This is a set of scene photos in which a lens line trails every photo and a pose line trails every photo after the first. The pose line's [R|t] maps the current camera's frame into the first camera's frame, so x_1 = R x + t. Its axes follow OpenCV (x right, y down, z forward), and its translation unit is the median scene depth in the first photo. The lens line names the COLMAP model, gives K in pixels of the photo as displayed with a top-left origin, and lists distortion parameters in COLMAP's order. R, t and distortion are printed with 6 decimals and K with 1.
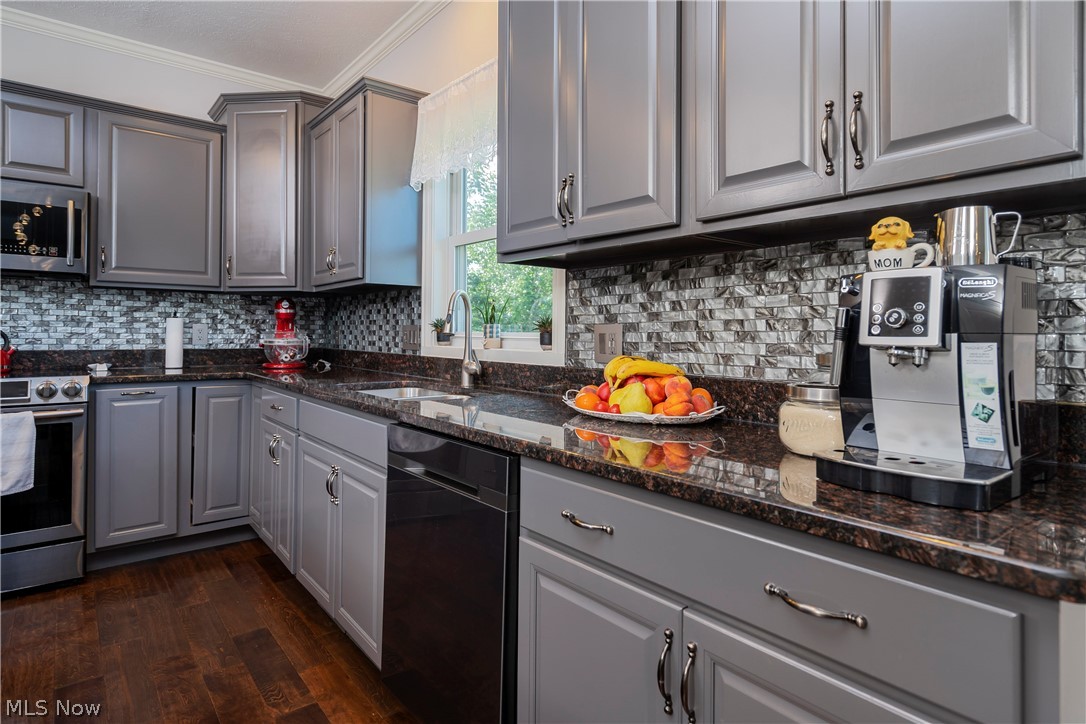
lens RADIAL K [[592.2, 0, 547.9], [0, 592.2, 328.8], [0, 0, 1]] dist [-0.002104, 0.000010]
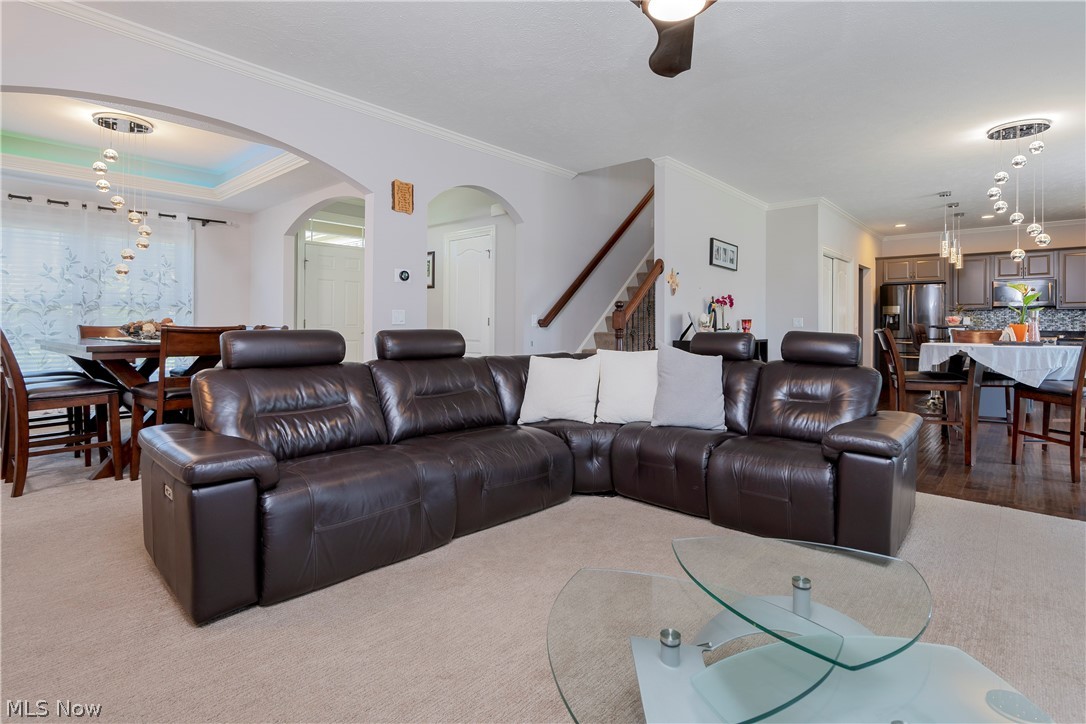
lens RADIAL K [[536.2, 0, 541.5], [0, 536.2, 340.6], [0, 0, 1]] dist [0.000986, 0.000372]
pose [[0.152057, 0.023110, -0.988102, 1.807824], [-0.002773, 0.999733, 0.022955, 0.037839], [0.988368, -0.000750, 0.152080, -2.374265]]
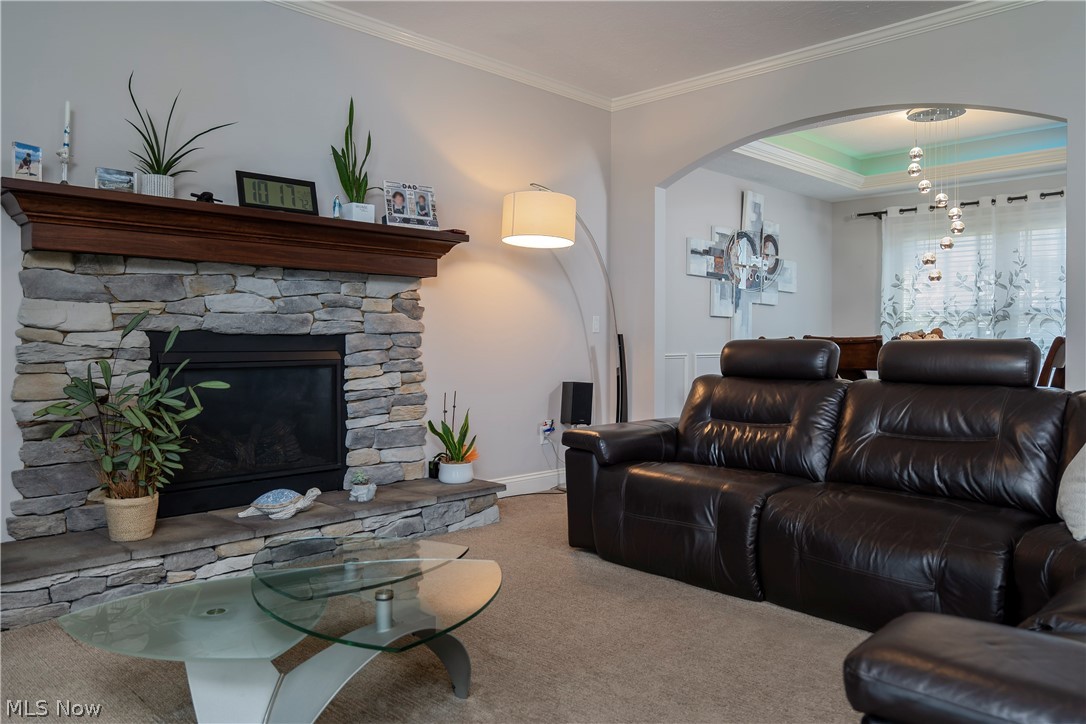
lens RADIAL K [[798.3, 0, 543.0], [0, 798.3, 362.0], [0, 0, 1]] dist [-0.002372, -0.000608]
pose [[-0.995354, -0.005495, -0.096130, 1.213314], [-0.008188, 0.999584, 0.027650, 0.049472], [0.095939, 0.028309, -0.994985, -1.190535]]
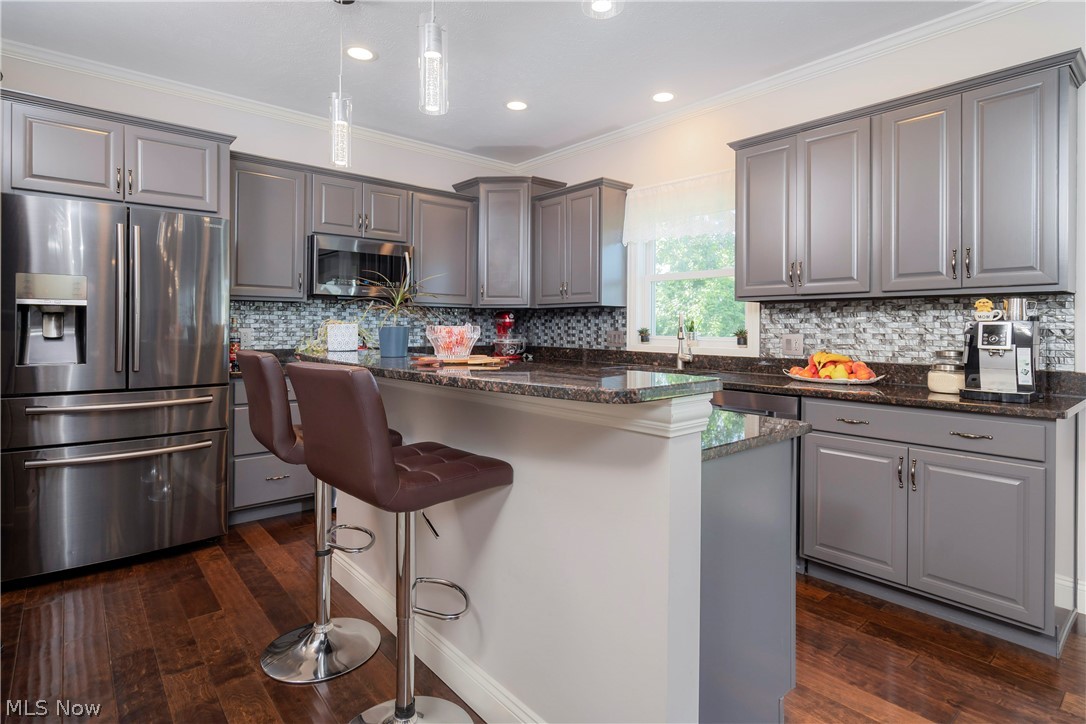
lens RADIAL K [[550.1, 0, 542.1], [0, 550.1, 325.6], [0, 0, 1]] dist [-0.001786, -0.000182]
pose [[0.999706, -0.000407, 0.024234, -0.525295], [0.000310, 0.999992, 0.004020, -0.029944], [-0.024235, -0.004011, 0.999698, -0.505796]]
